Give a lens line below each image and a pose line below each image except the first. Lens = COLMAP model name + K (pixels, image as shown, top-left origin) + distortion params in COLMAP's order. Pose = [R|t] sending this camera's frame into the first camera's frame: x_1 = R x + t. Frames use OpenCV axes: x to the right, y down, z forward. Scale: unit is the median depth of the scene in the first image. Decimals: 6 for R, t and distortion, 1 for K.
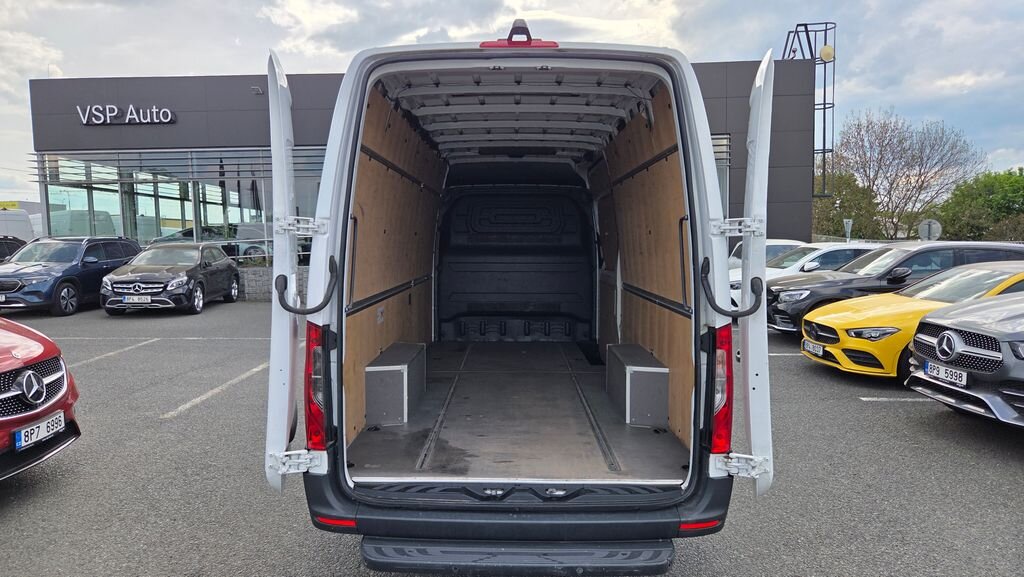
lens RADIAL K [[701.0, 0, 510.2], [0, 701.0, 291.8], [0, 0, 1]] dist [0.043054, -0.005337]
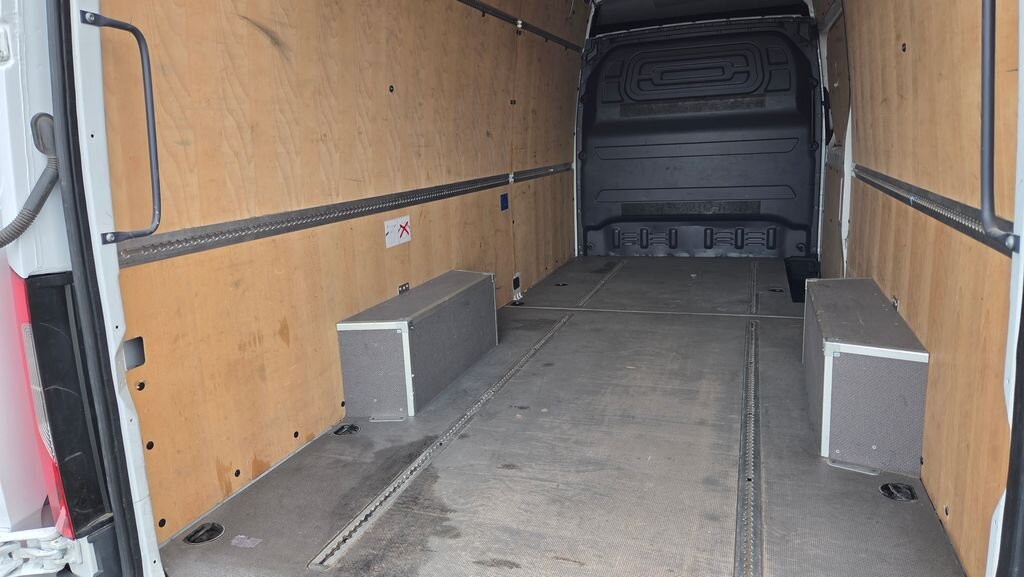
lens RADIAL K [[701.0, 0, 510.2], [0, 701.0, 291.8], [0, 0, 1]] dist [0.043054, -0.005337]
pose [[0.945654, 0.023094, -0.324353, 0.102039], [0.024537, 0.989563, 0.141993, 0.000800], [0.324247, -0.142235, 0.935218, 0.424575]]
